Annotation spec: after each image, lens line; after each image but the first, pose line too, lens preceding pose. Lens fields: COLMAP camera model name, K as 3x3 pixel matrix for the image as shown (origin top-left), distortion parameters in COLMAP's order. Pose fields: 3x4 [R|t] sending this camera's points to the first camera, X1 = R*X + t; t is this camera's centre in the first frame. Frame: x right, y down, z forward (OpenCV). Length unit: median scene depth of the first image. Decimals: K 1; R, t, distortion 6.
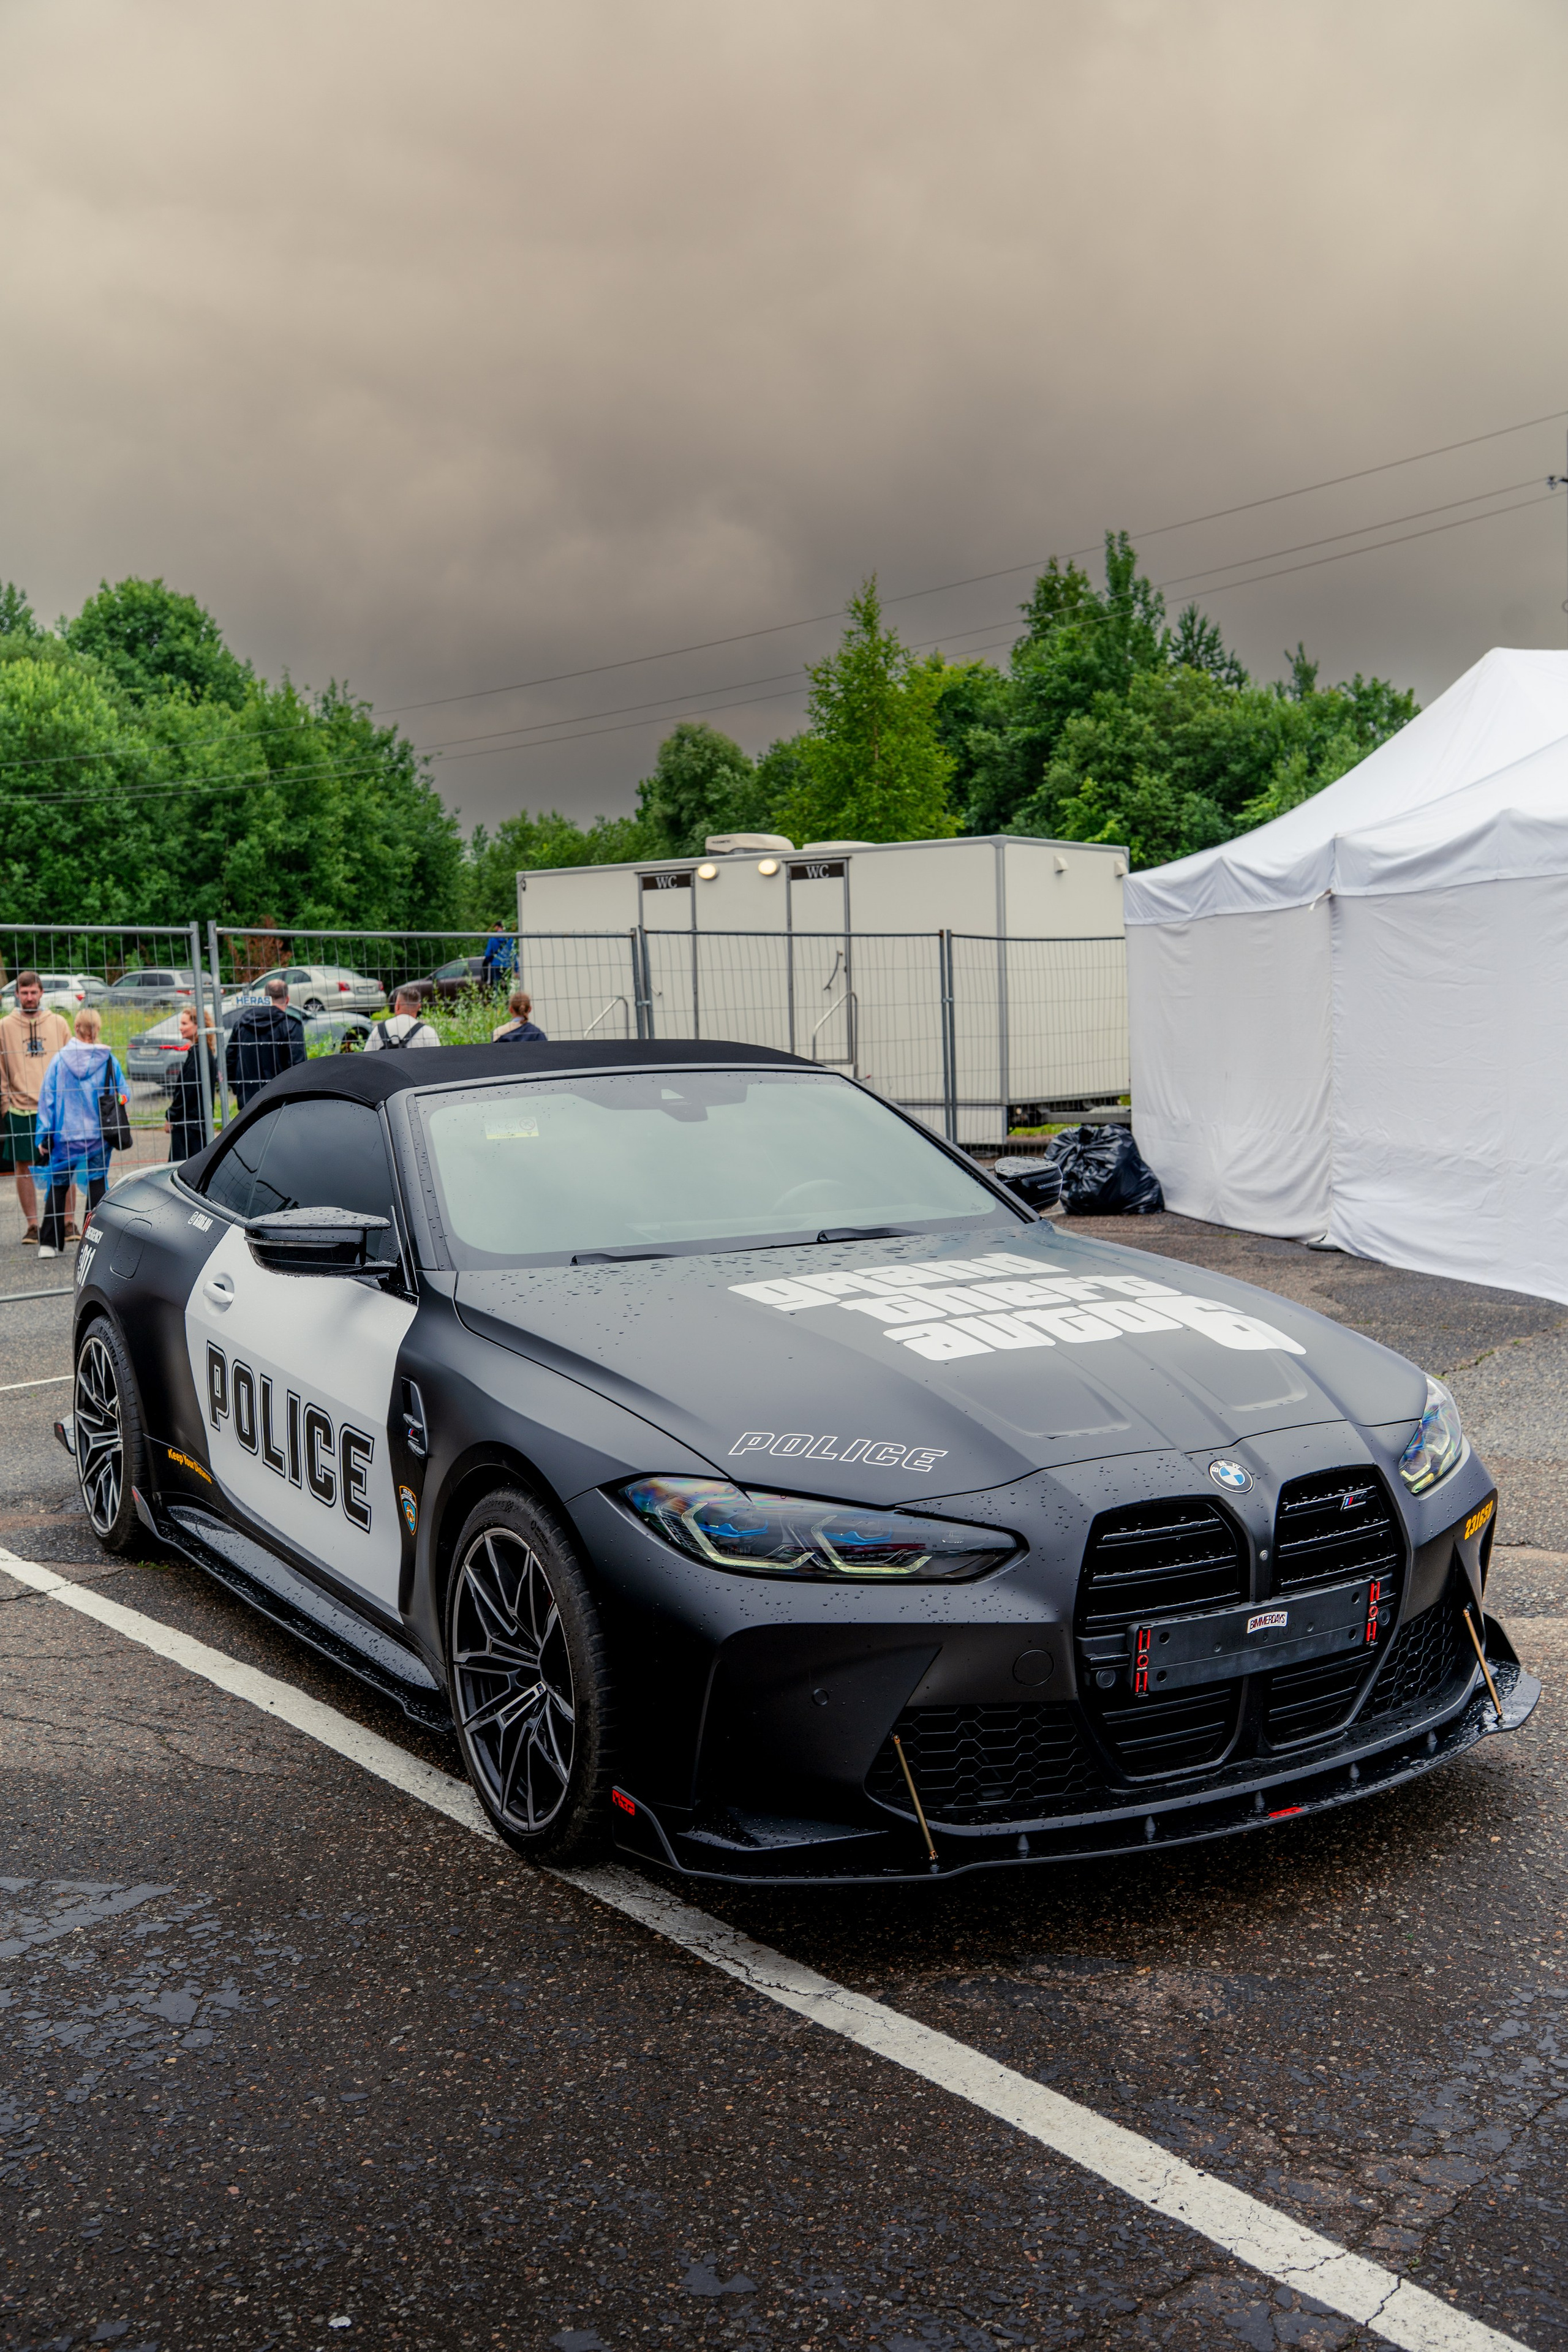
lens RADIAL K [[2340.2, 0, 784.0], [0, 2340.2, 1176.0], [0, 0, 1]] dist [-0.052246, 0.007001]
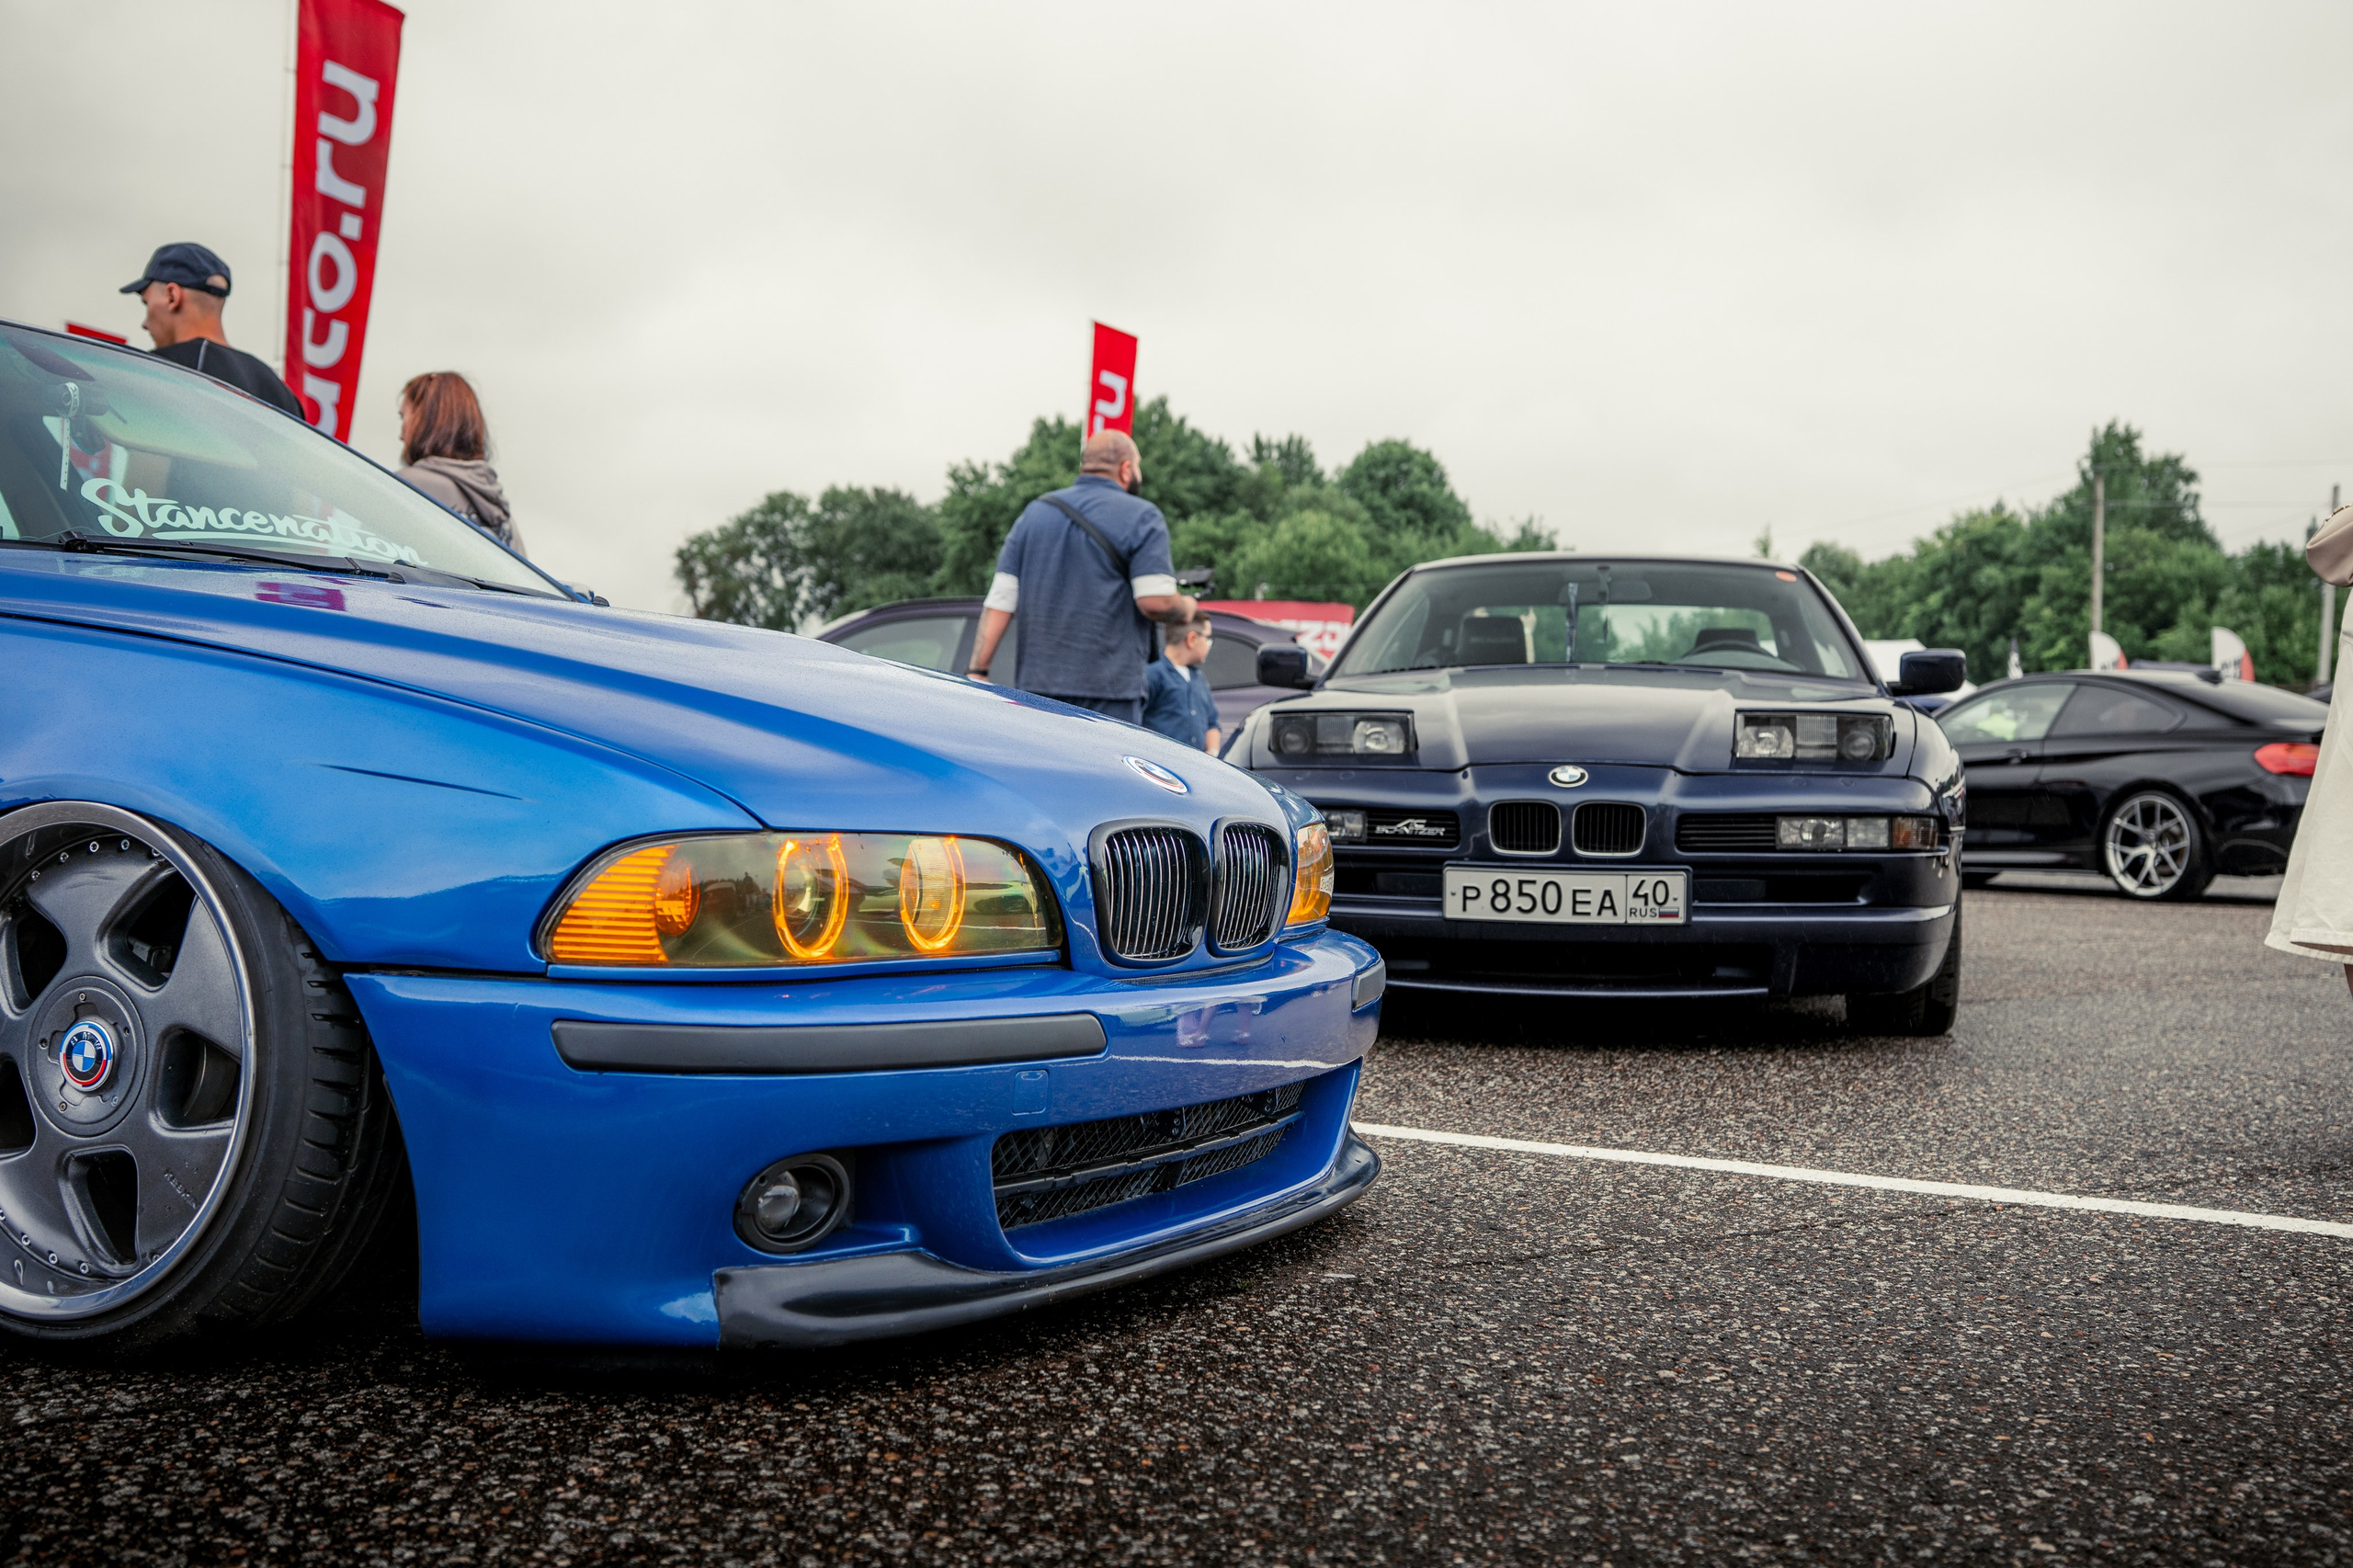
lens RADIAL K [[2870.5, 0, 1176.5], [0, 2870.5, 784.0], [0, 0, 1]] dist [-0.015164, 0.002383]
pose [[0.940145, 0.046878, -0.337535, 0.225599], [-0.069713, 0.996003, -0.055845, 0.061885], [0.333568, 0.076033, 0.939655, -0.759707]]
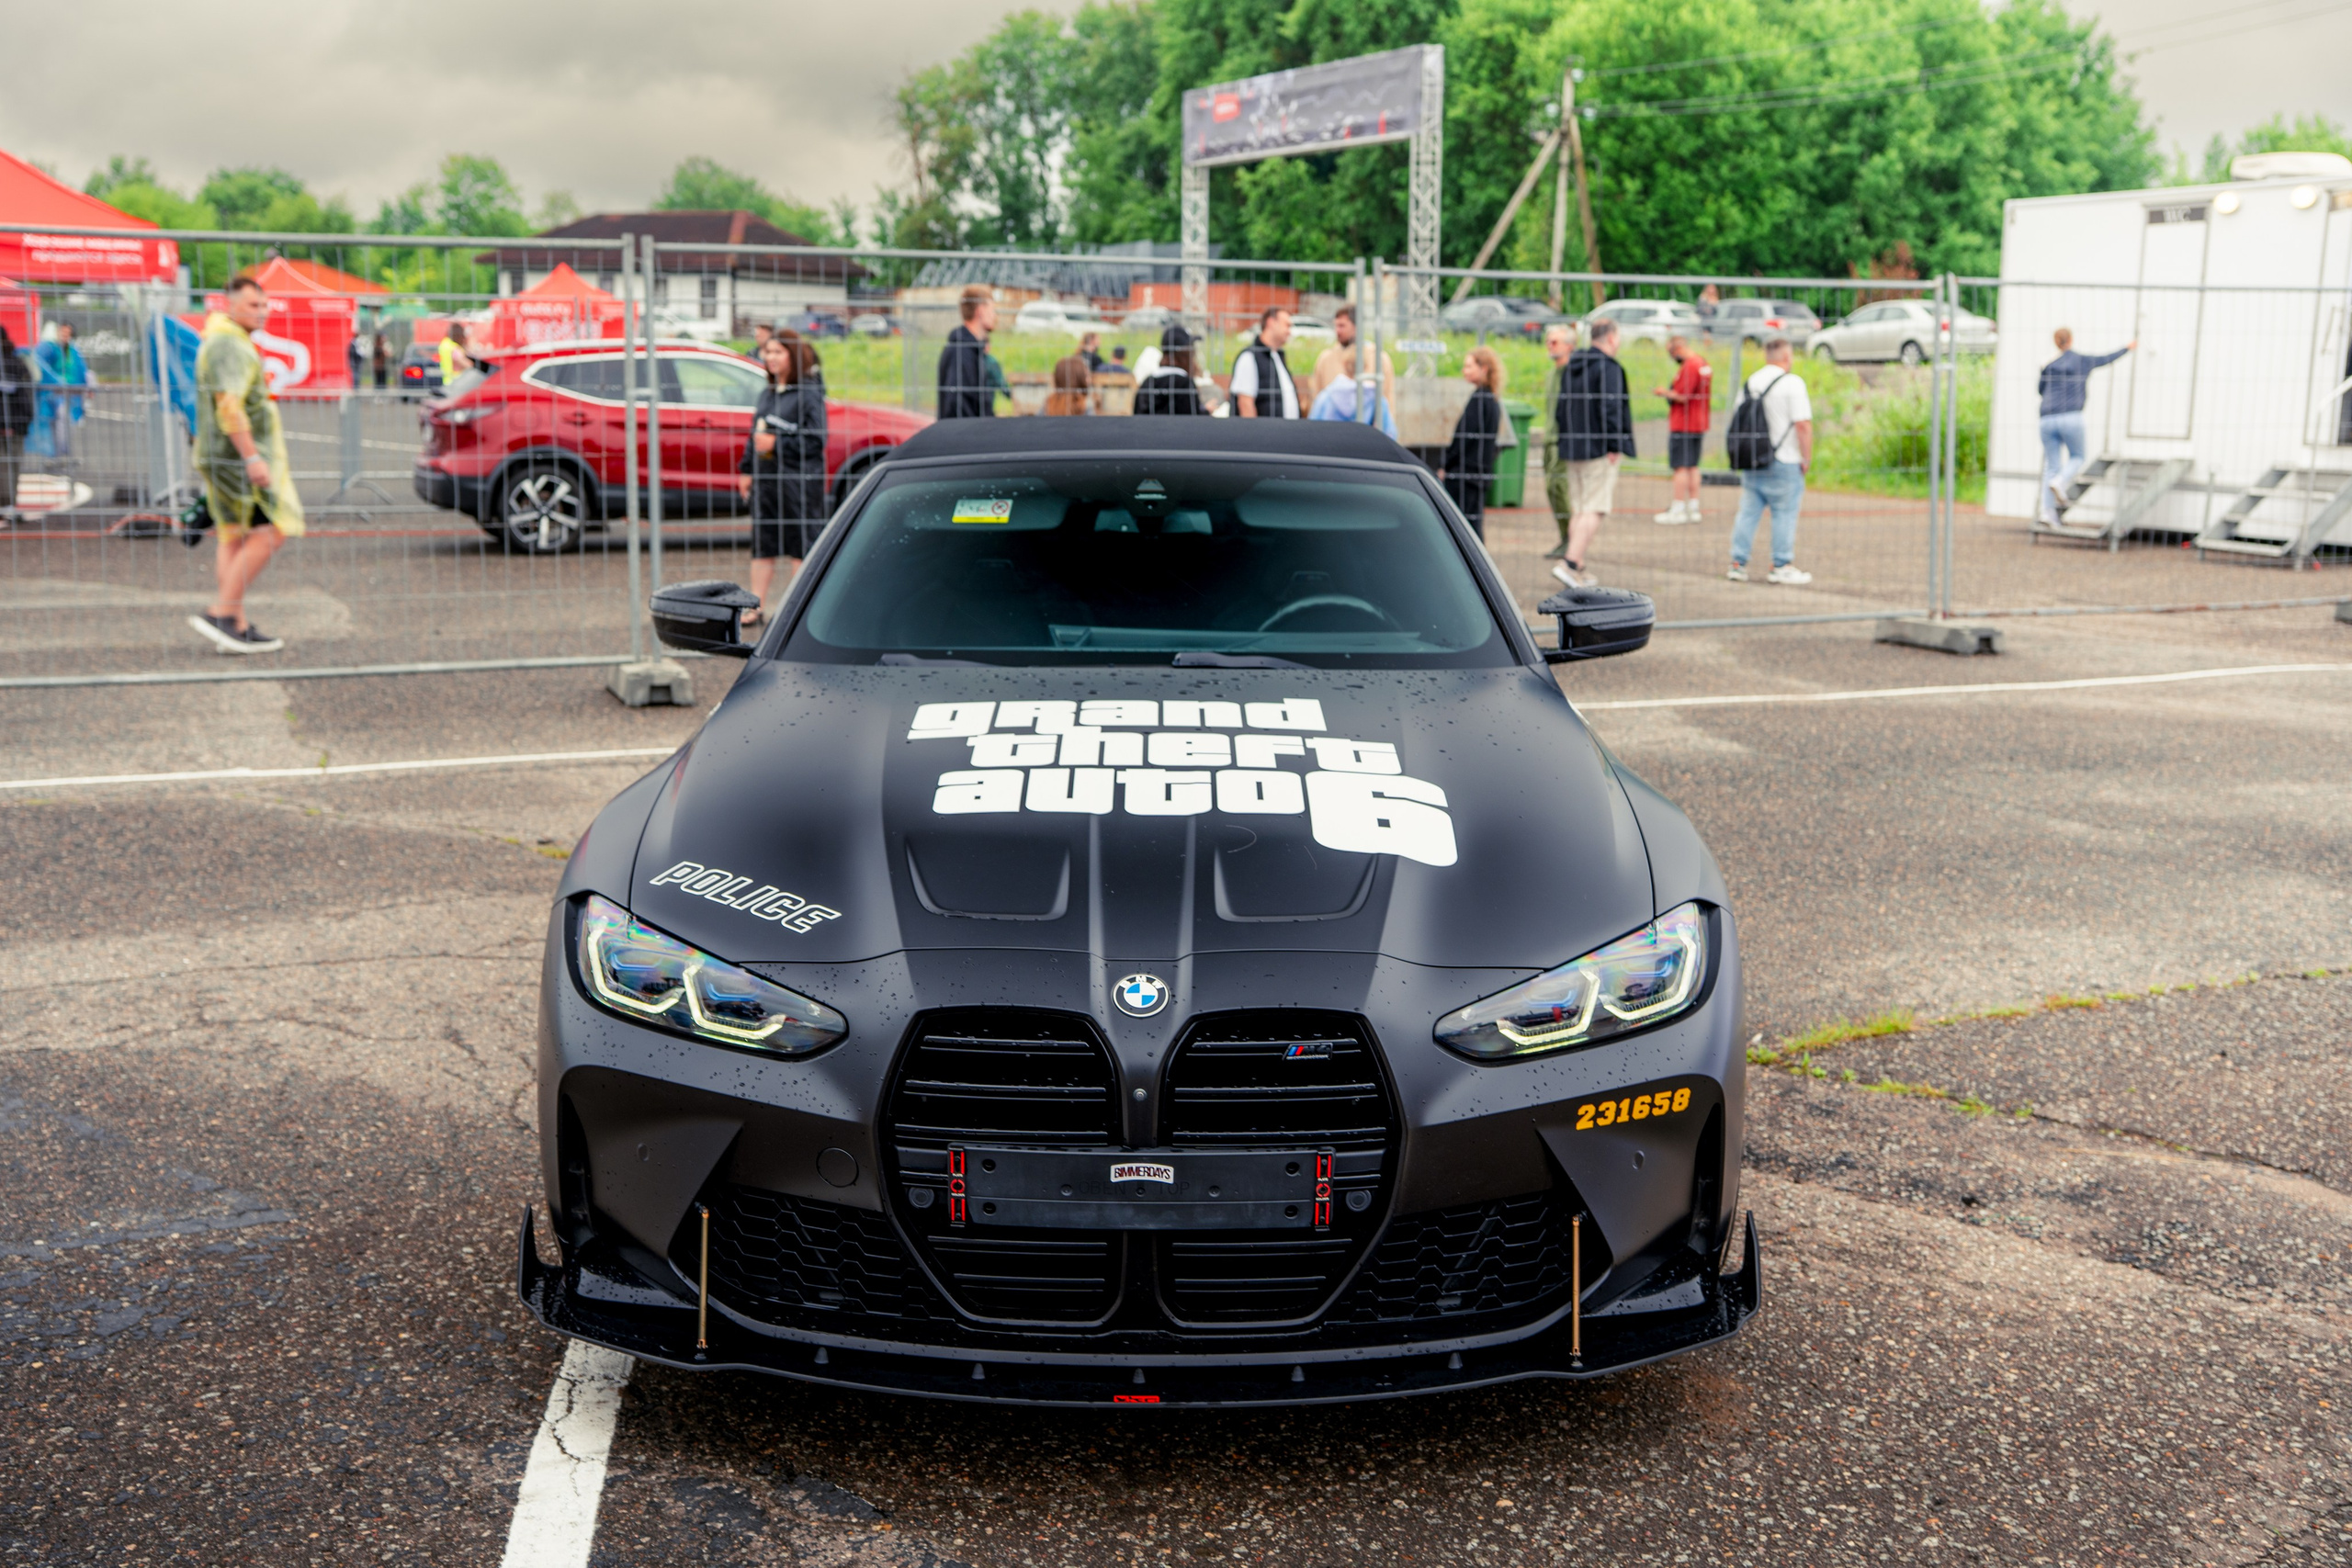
lens RADIAL K [[2556.6, 0, 1176.0], [0, 2556.6, 784.0], [0, 0, 1]] dist [-0.083656, 0.298614]
pose [[0.864164, 0.122068, -0.488181, 0.038079], [-0.072365, 0.990194, 0.119496, -0.003335], [0.497980, -0.067937, 0.864523, 0.013349]]
